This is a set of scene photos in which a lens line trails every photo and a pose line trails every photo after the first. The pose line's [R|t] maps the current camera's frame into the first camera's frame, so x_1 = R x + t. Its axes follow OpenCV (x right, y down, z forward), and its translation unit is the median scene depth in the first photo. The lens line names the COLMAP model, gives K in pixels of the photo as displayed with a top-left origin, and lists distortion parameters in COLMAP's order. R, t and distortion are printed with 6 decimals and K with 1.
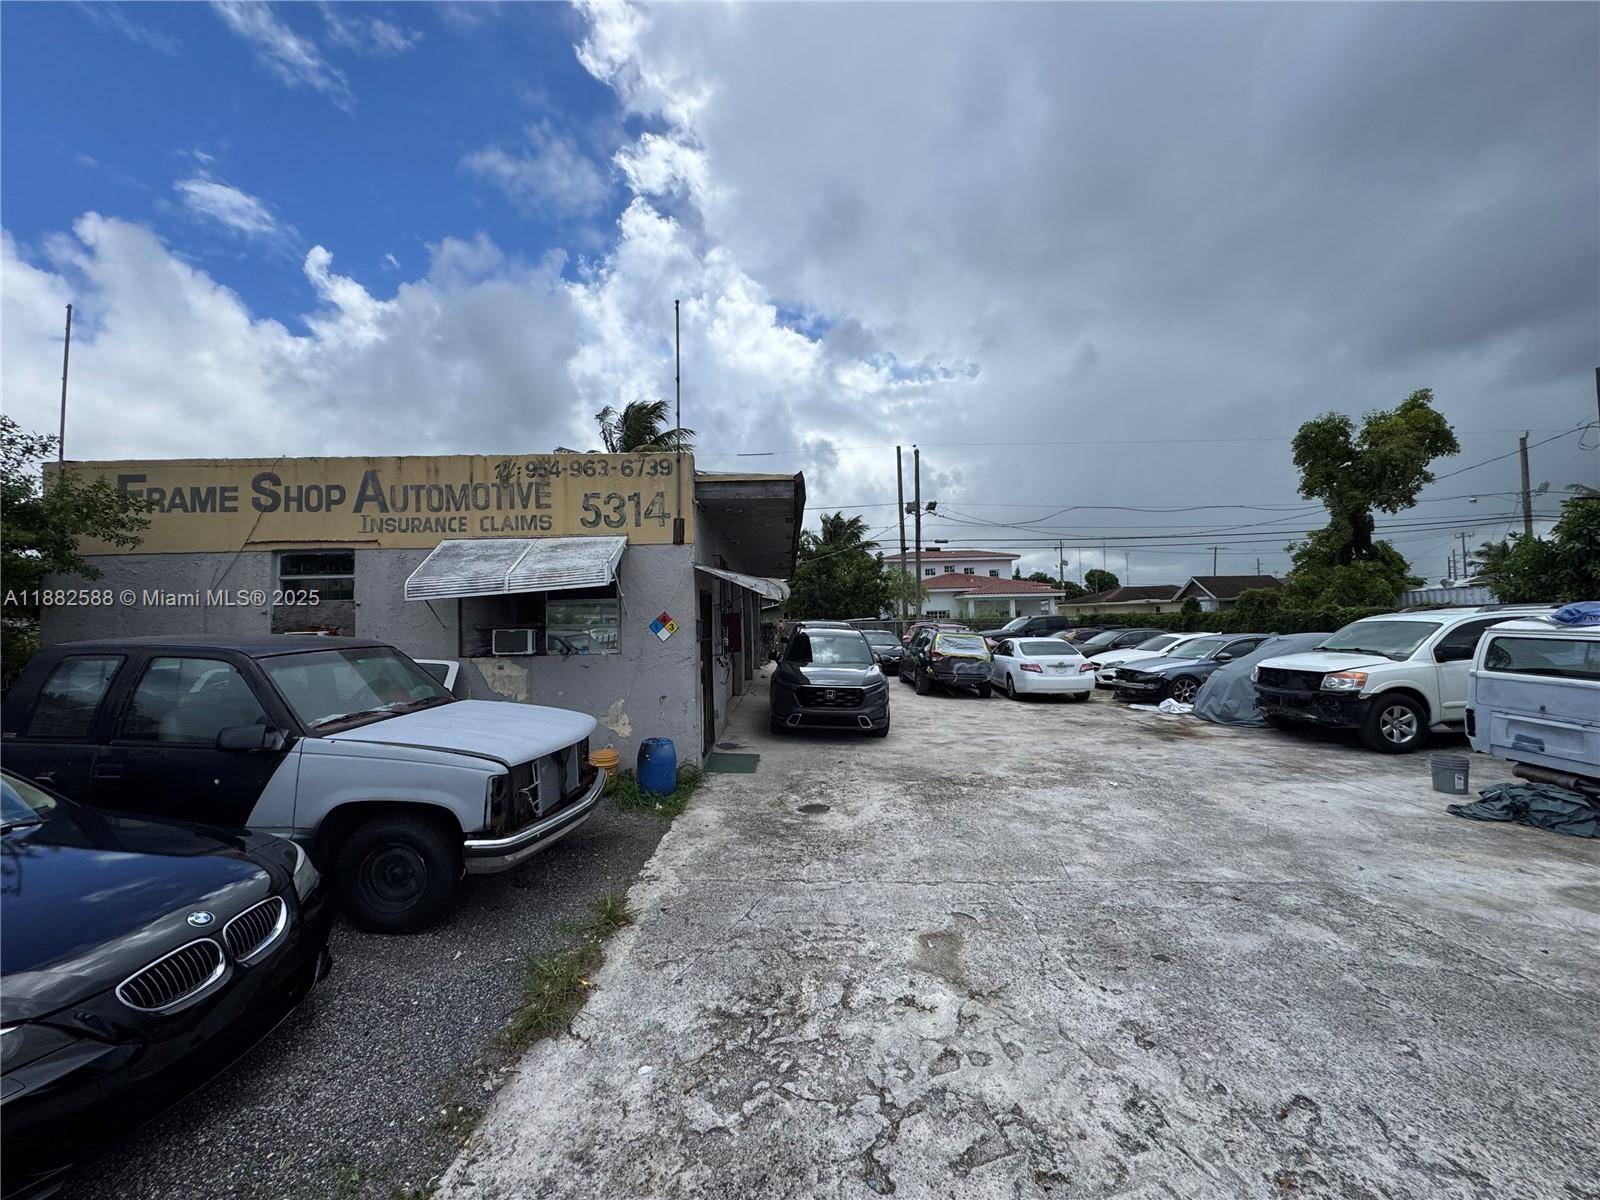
lens RADIAL K [[637.2, 0, 800.8], [0, 637.2, 598.4], [0, 0, 1]] dist [-0.002764, 0.000404]
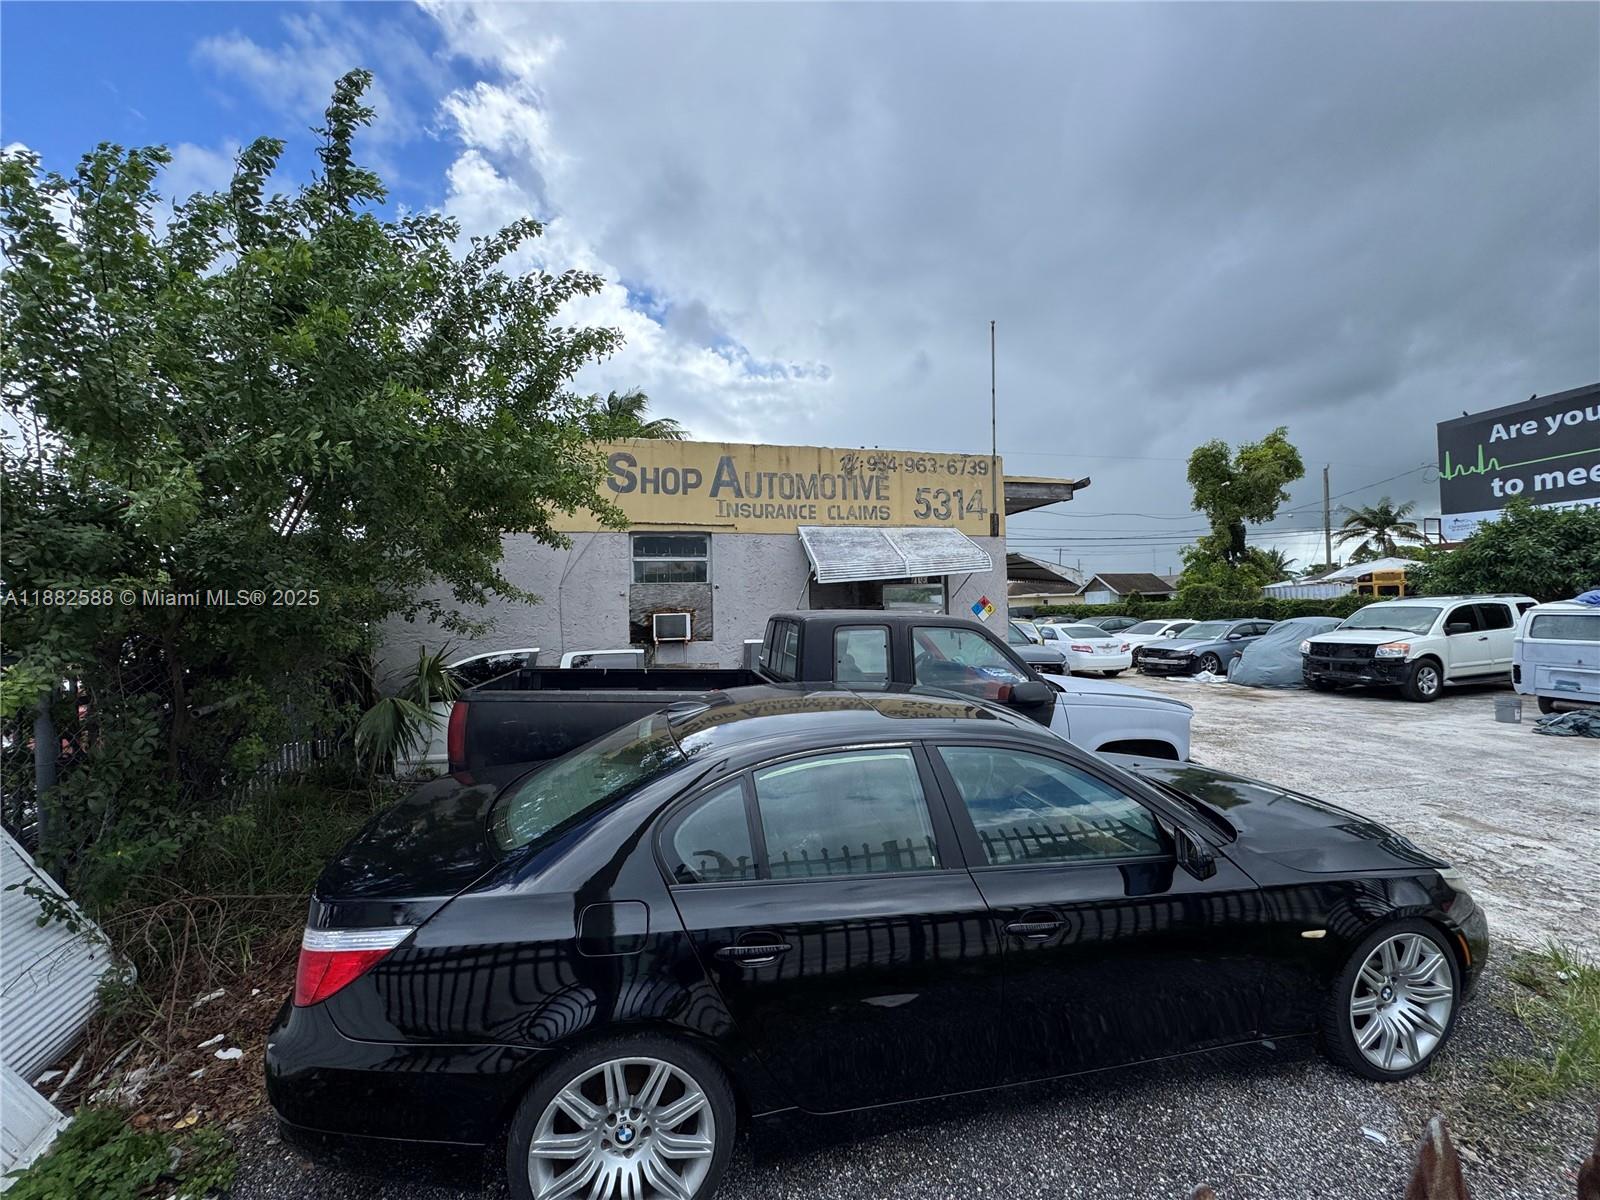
lens RADIAL K [[637.2, 0, 800.8], [0, 637.2, 598.1], [0, 0, 1]] dist [-0.002764, 0.000404]
pose [[0.973239, 0.004077, 0.229759, -0.823721], [-0.006146, 0.999947, 0.008292, 0.018877], [-0.229713, -0.009483, 0.973212, -0.030396]]
